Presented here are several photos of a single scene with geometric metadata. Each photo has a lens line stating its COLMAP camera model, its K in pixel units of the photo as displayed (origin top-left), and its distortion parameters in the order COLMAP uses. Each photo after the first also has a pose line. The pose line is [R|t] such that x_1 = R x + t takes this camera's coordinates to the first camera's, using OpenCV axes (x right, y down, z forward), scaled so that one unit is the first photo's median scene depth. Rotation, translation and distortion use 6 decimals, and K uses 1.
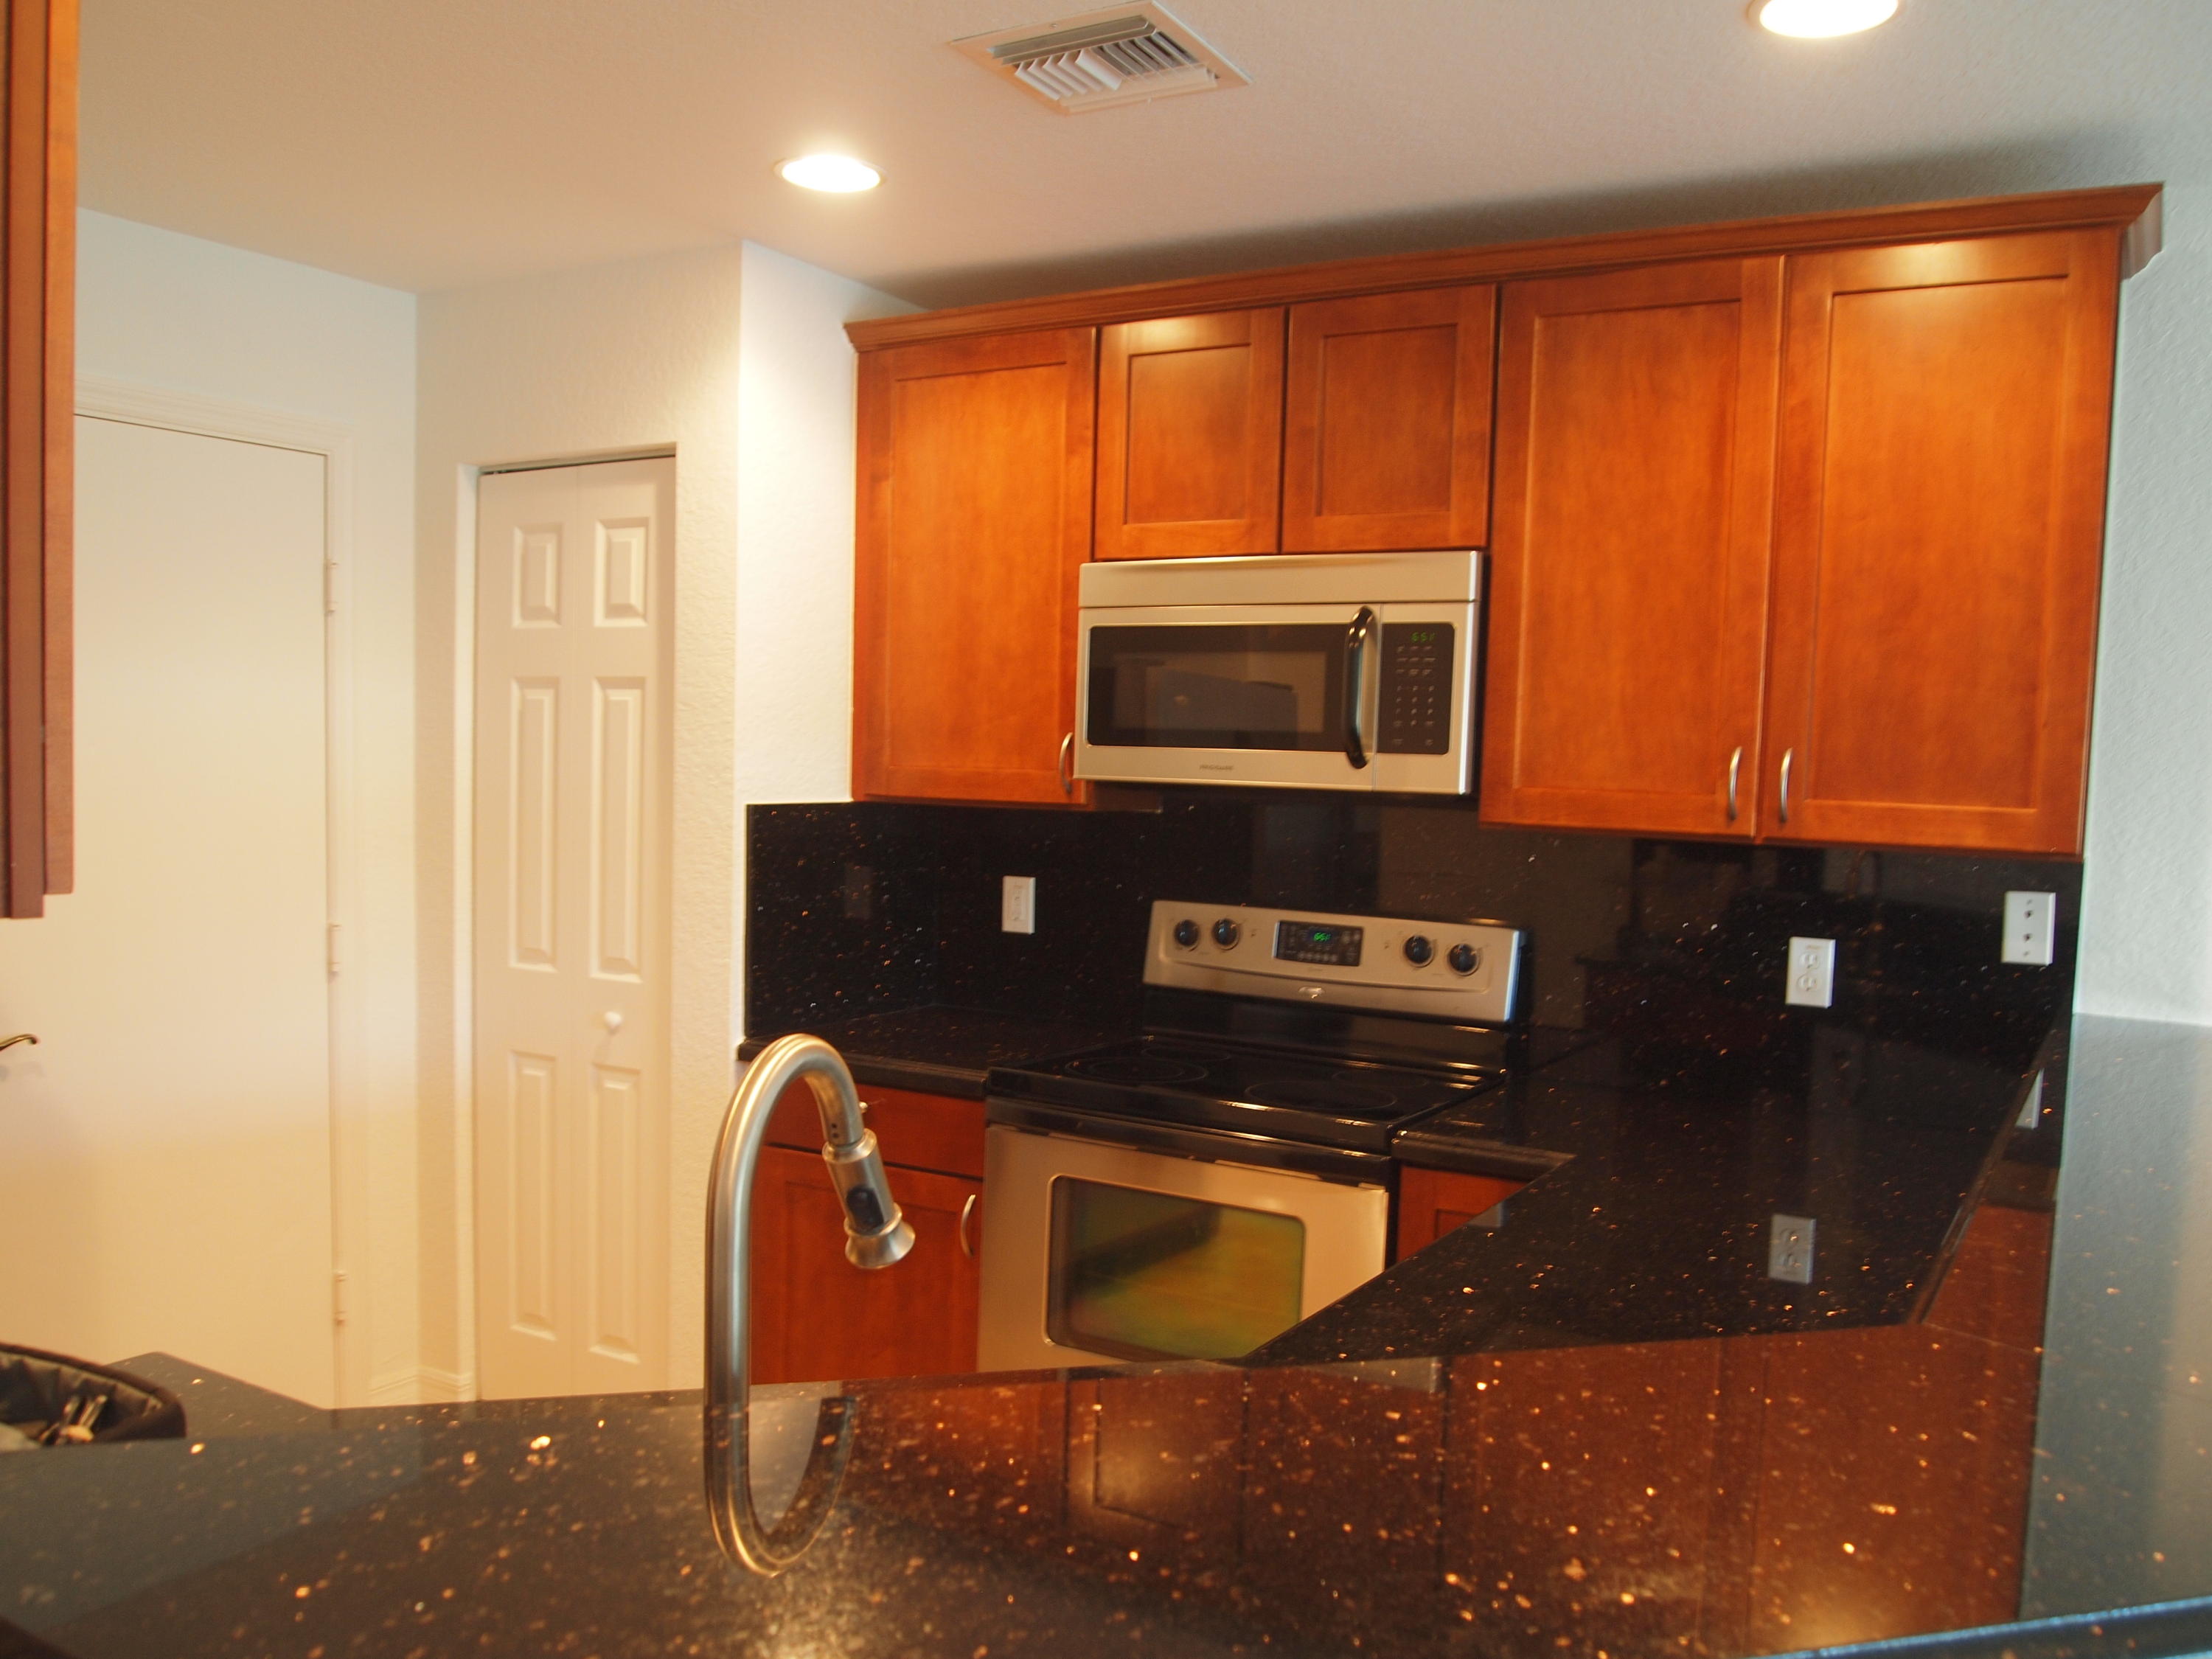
lens RADIAL K [[1885.5, 0, 1104.6], [0, 1885.5, 946.5], [0, 0, 1]] dist [-0.000717, -0.008239]
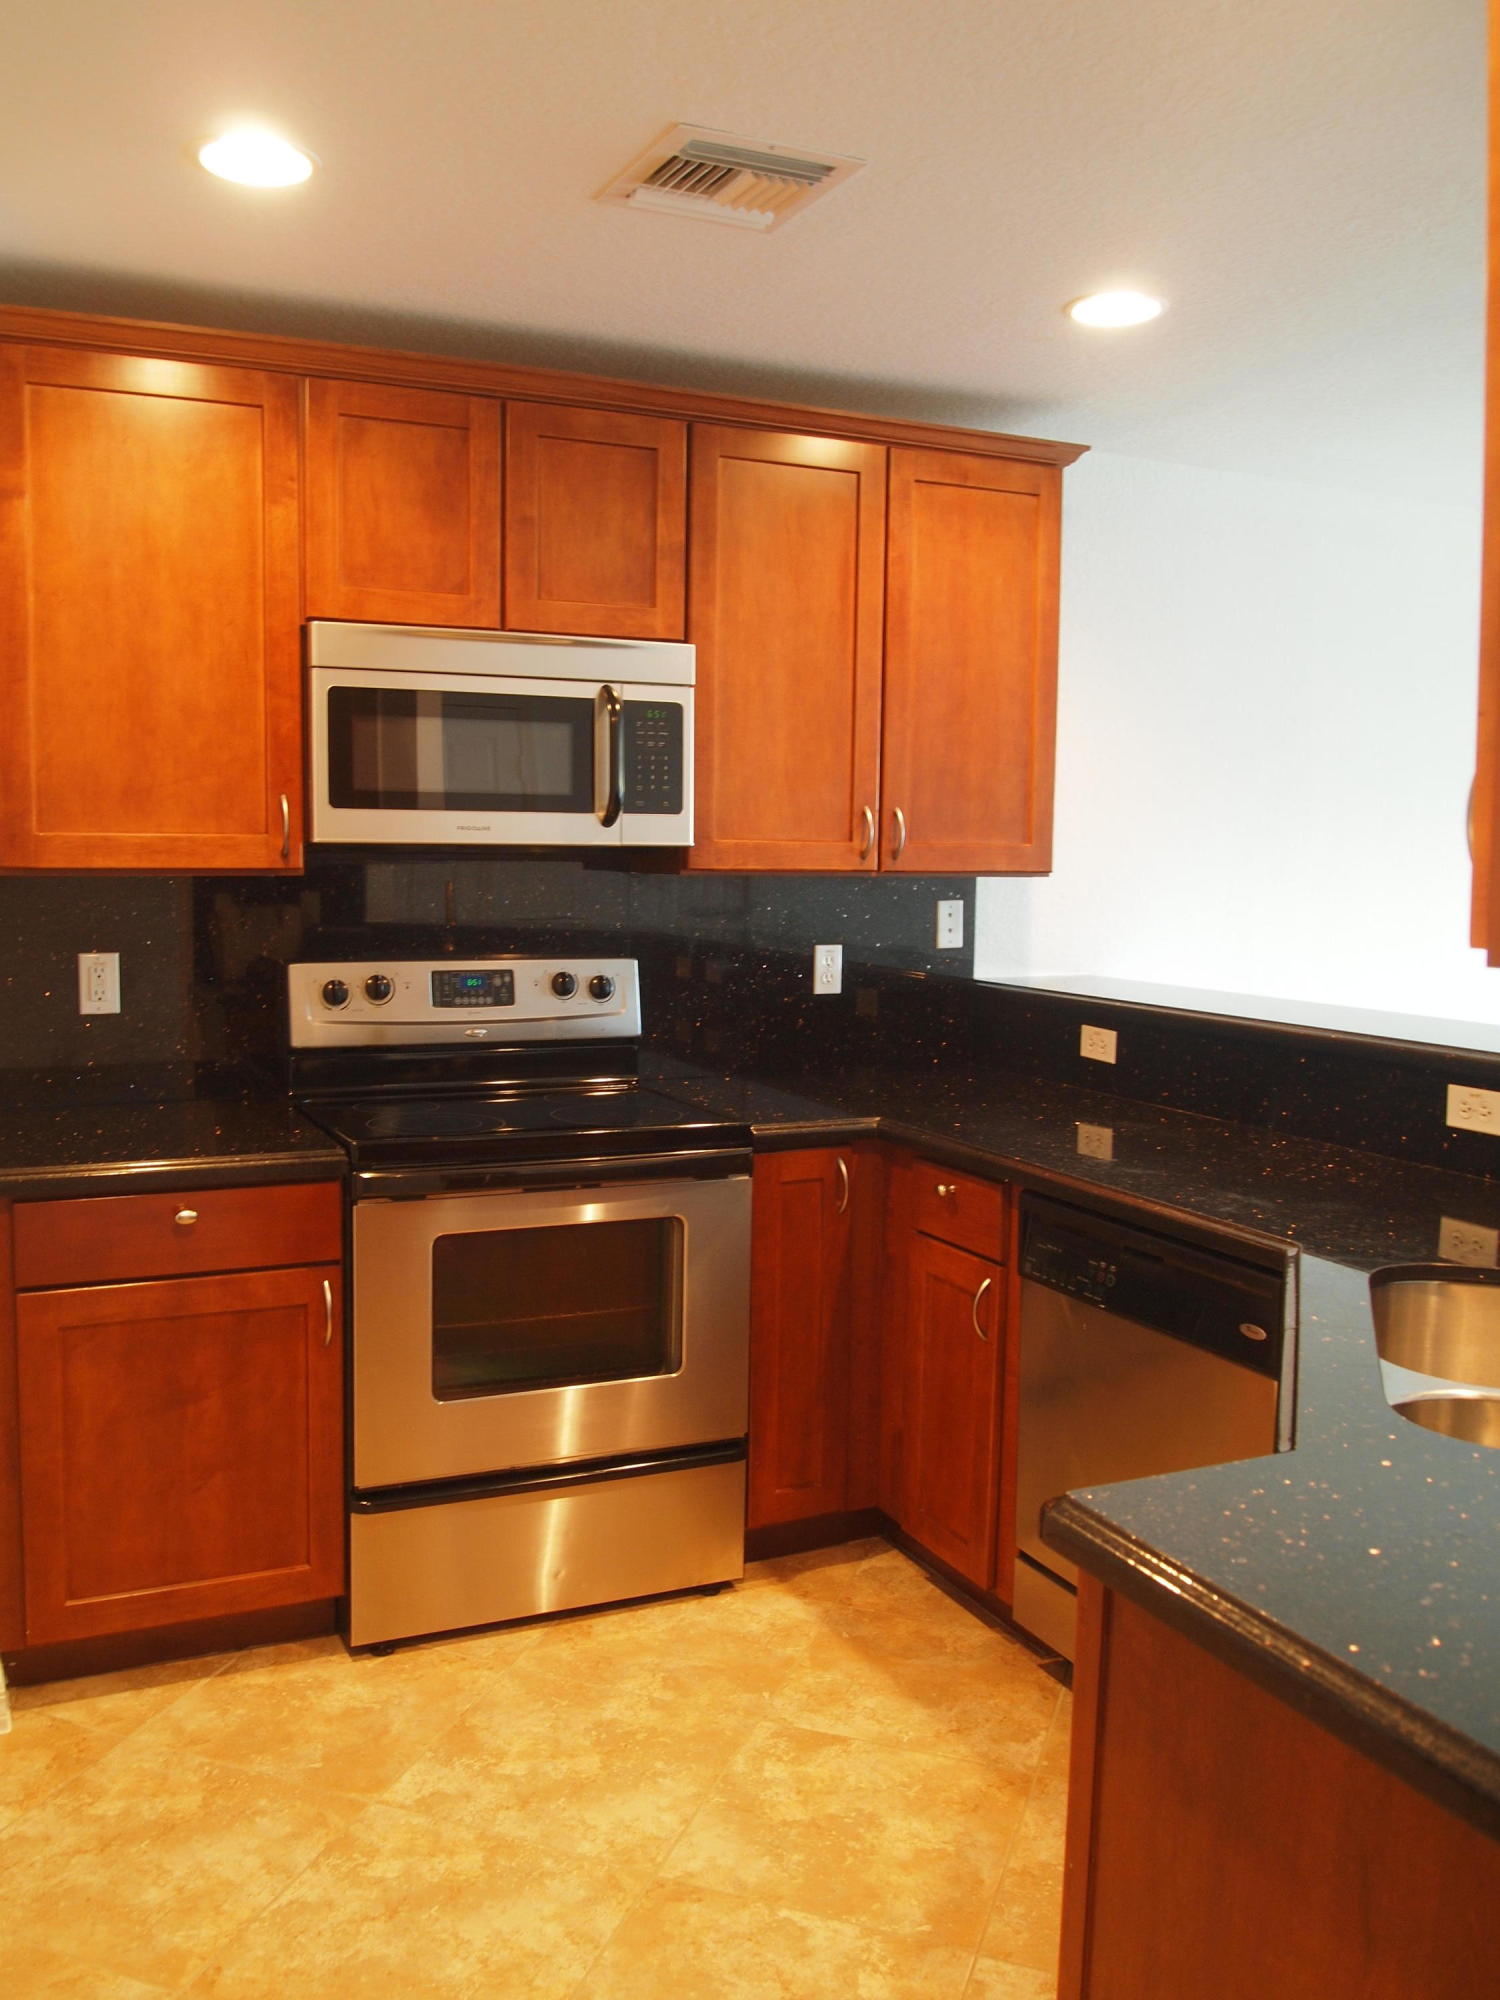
lens RADIAL K [[1754.7, 0, 750.0], [0, 1754.7, 1000.0], [0, 0, 1]] dist [0.080623, -0.120207]
pose [[0.569060, -0.098894, 0.816328, -0.674750], [0.091360, 0.994199, 0.056756, -0.040818], [-0.817205, 0.042282, 0.574794, 0.308297]]
